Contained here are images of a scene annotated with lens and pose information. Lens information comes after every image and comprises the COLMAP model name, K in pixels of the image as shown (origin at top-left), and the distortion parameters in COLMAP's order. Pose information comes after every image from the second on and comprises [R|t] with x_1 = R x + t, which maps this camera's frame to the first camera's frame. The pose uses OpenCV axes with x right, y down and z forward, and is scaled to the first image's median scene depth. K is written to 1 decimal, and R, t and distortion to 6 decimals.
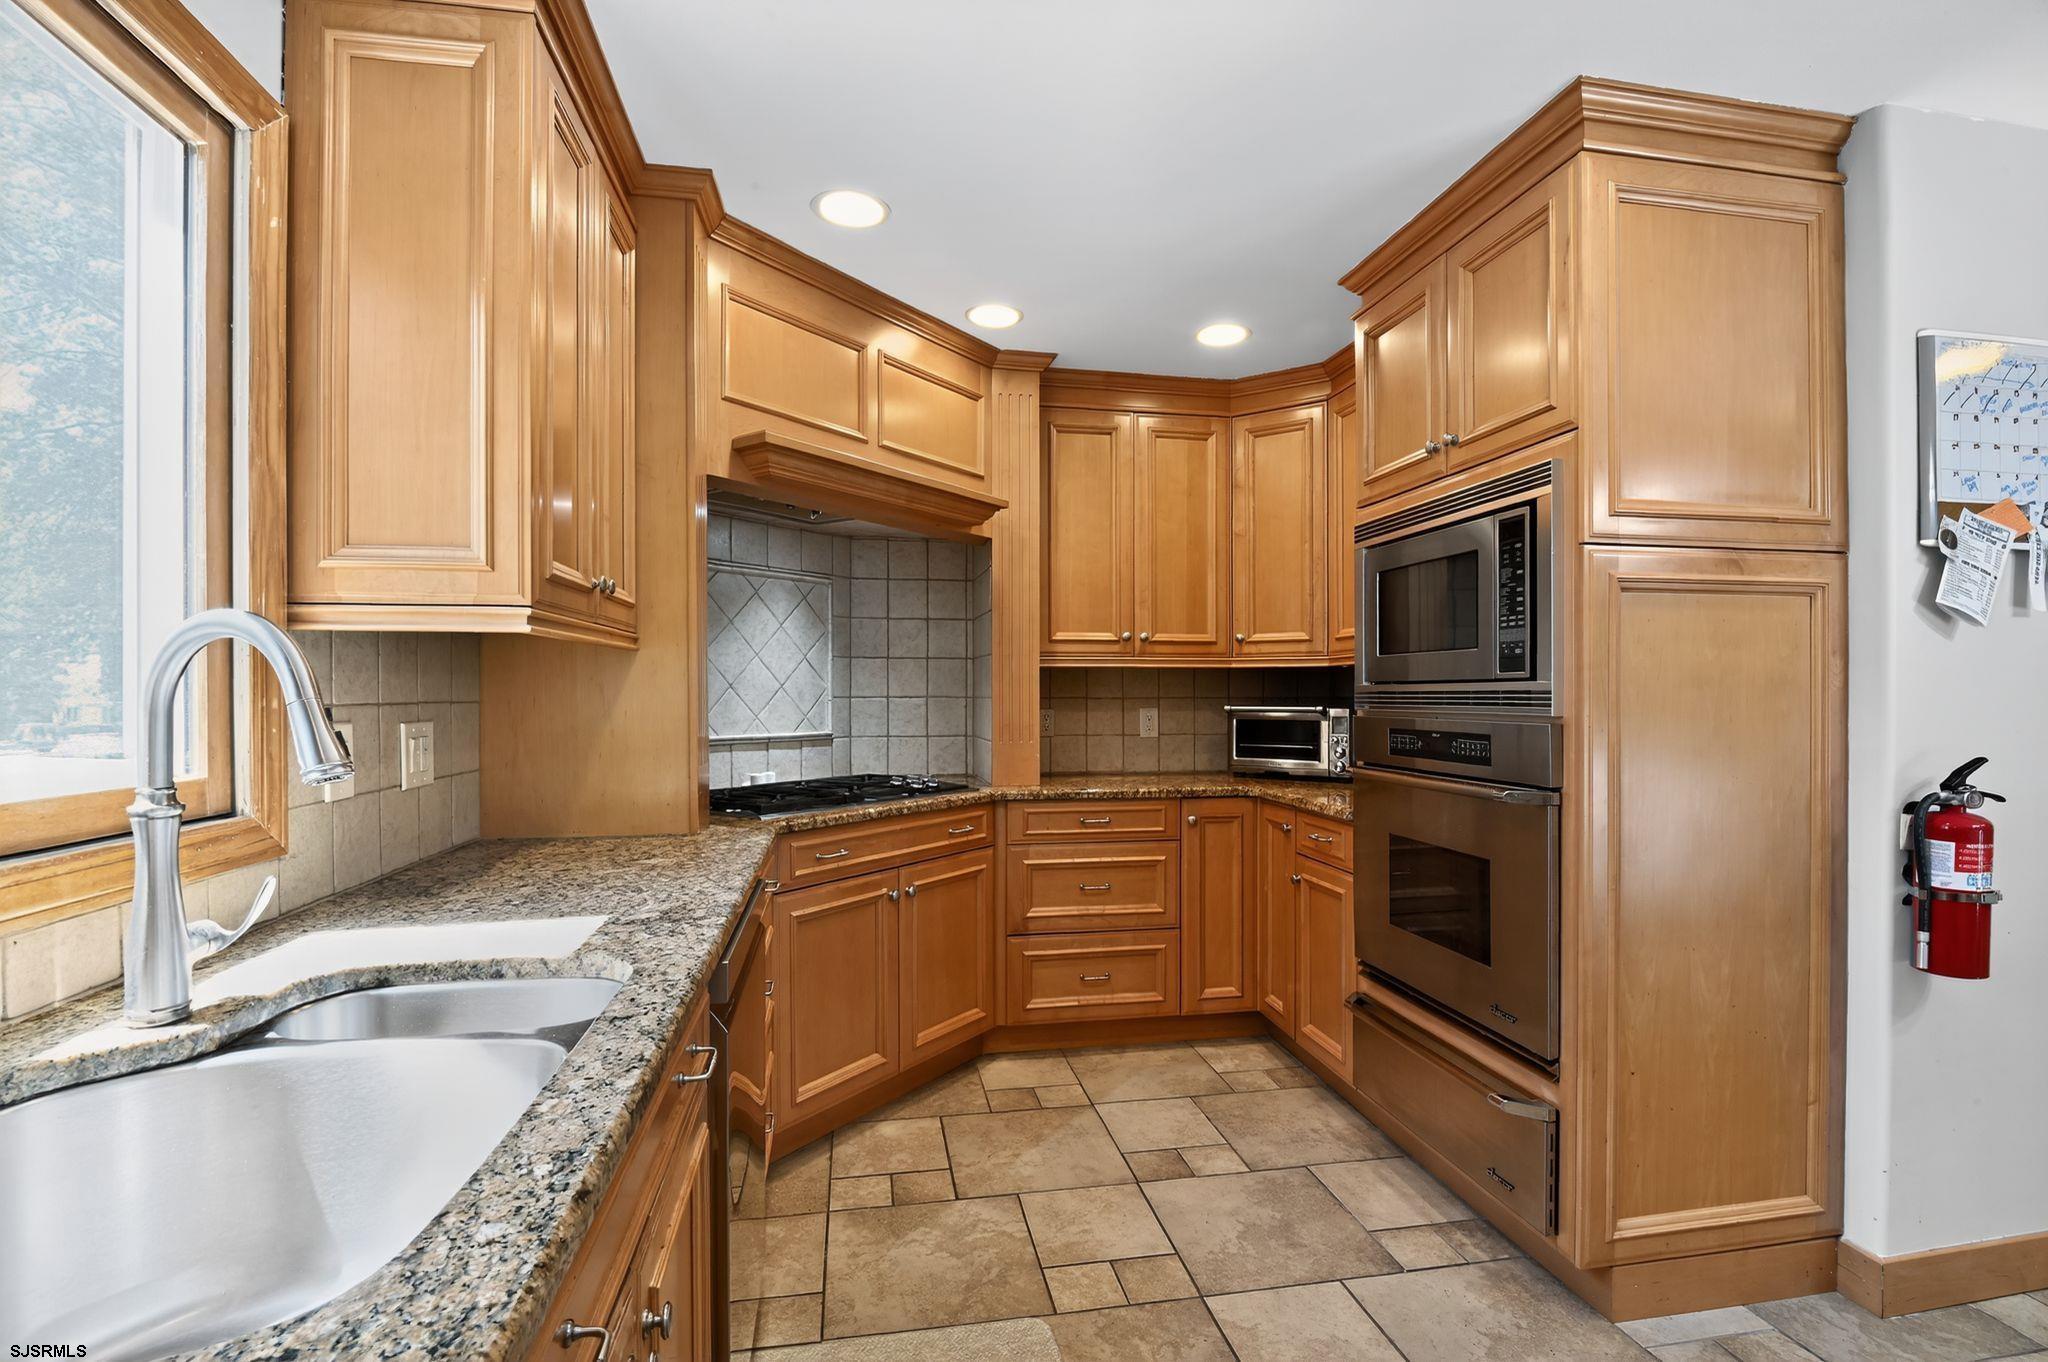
lens RADIAL K [[949.3, 0, 1027.7], [0, 949.3, 694.8], [0, 0, 1]] dist [-0.001930, -0.010349]
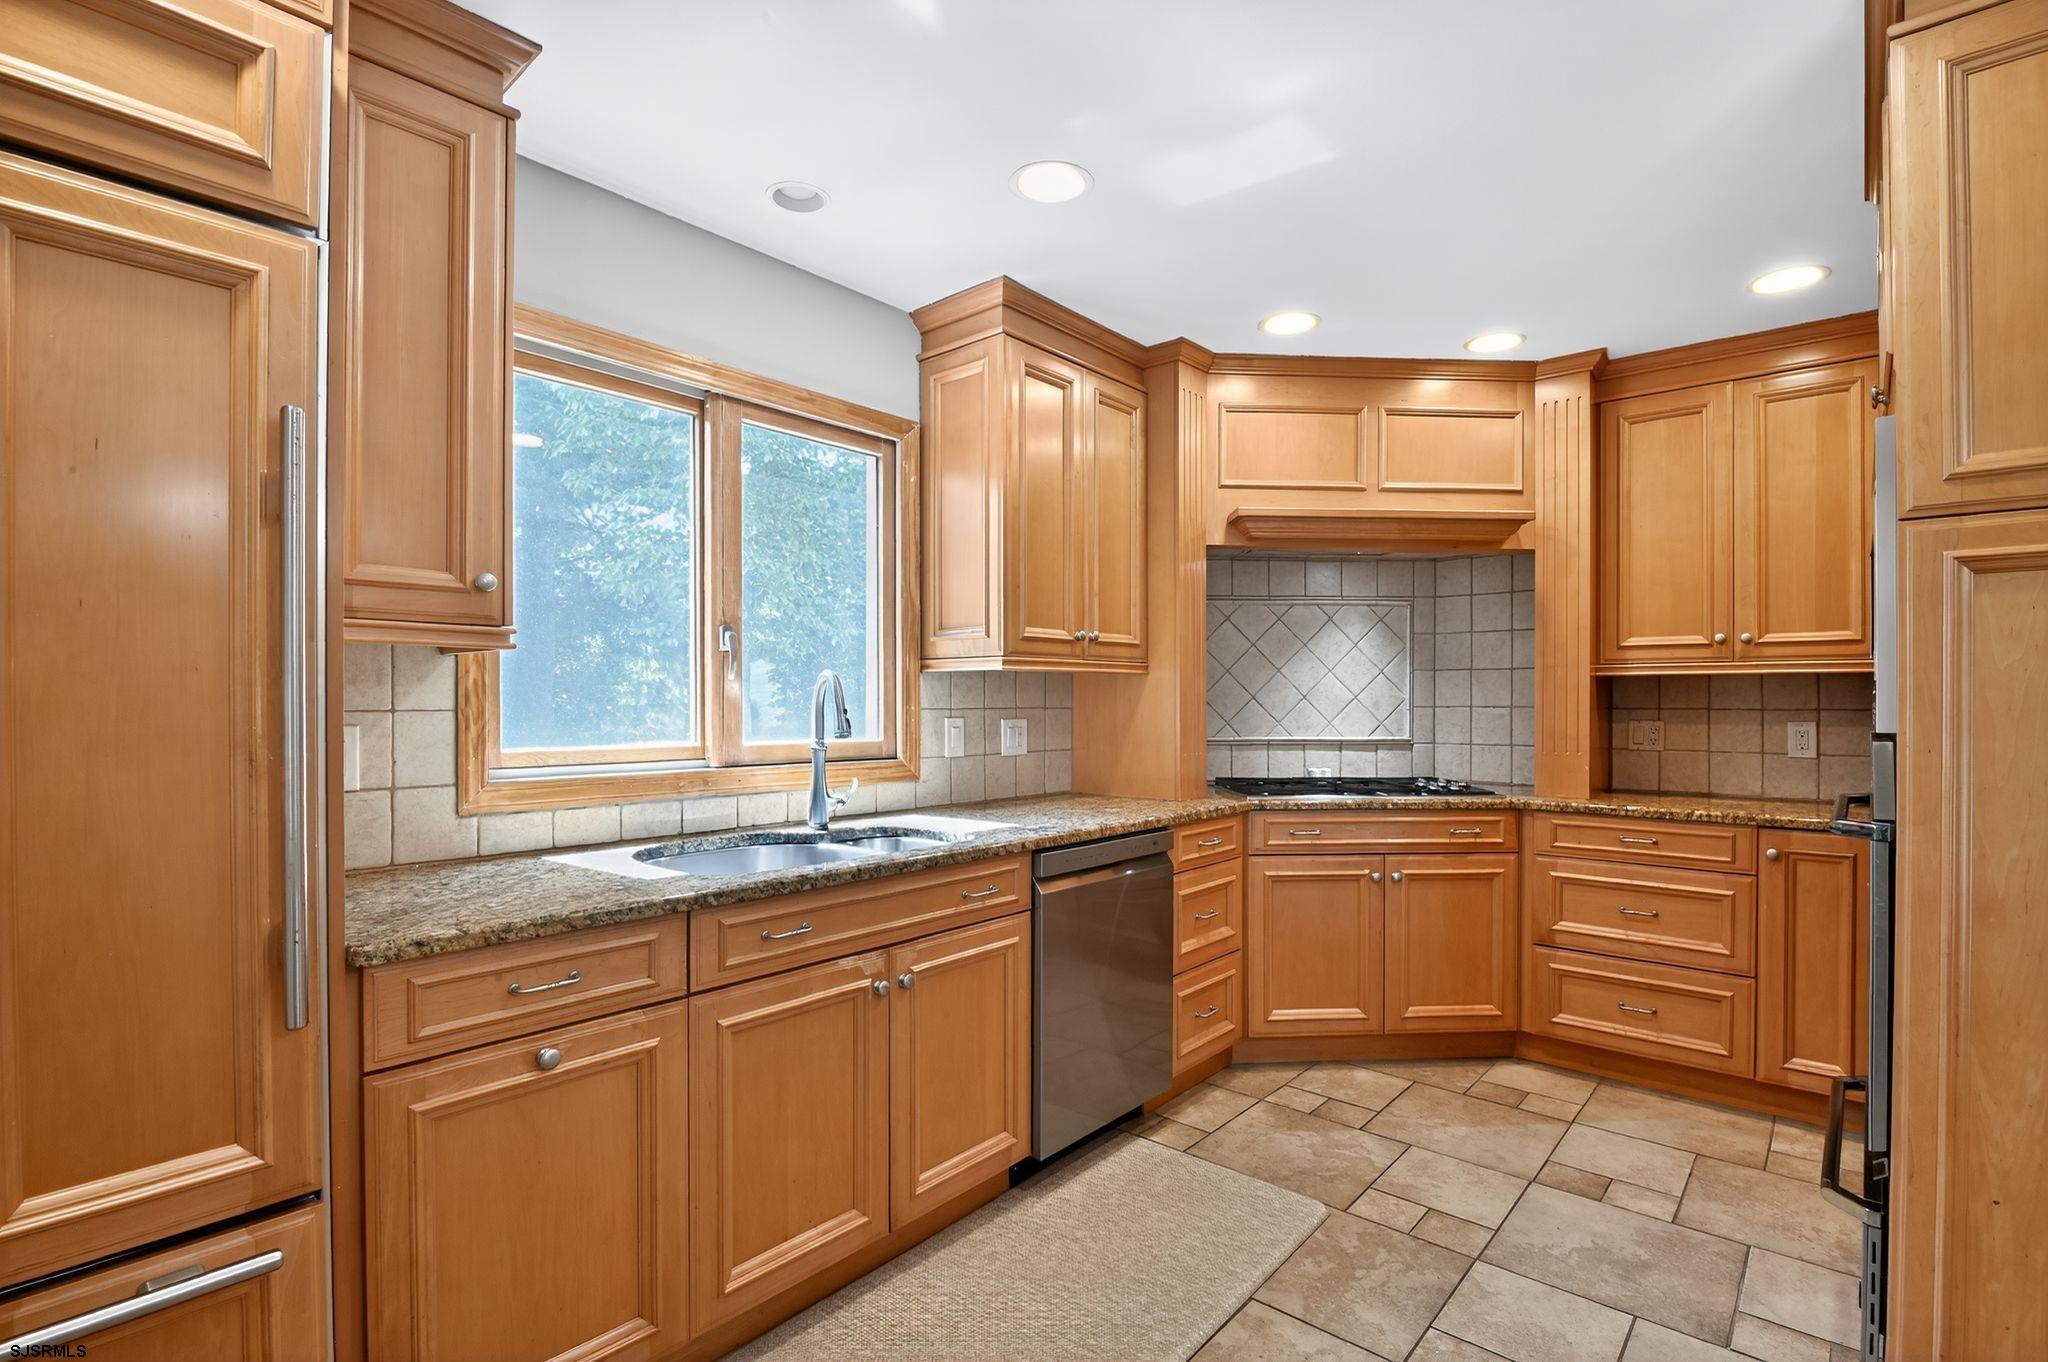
lens RADIAL K [[964.0, 0, 1026.6], [0, 964.0, 696.7], [0, 0, 1]] dist [-0.000775, -0.000302]
pose [[0.619130, -0.003608, -0.785280, 0.449580], [-0.002654, 0.999974, -0.006687, -0.000406], [0.785284, 0.006224, 0.619105, -0.057911]]
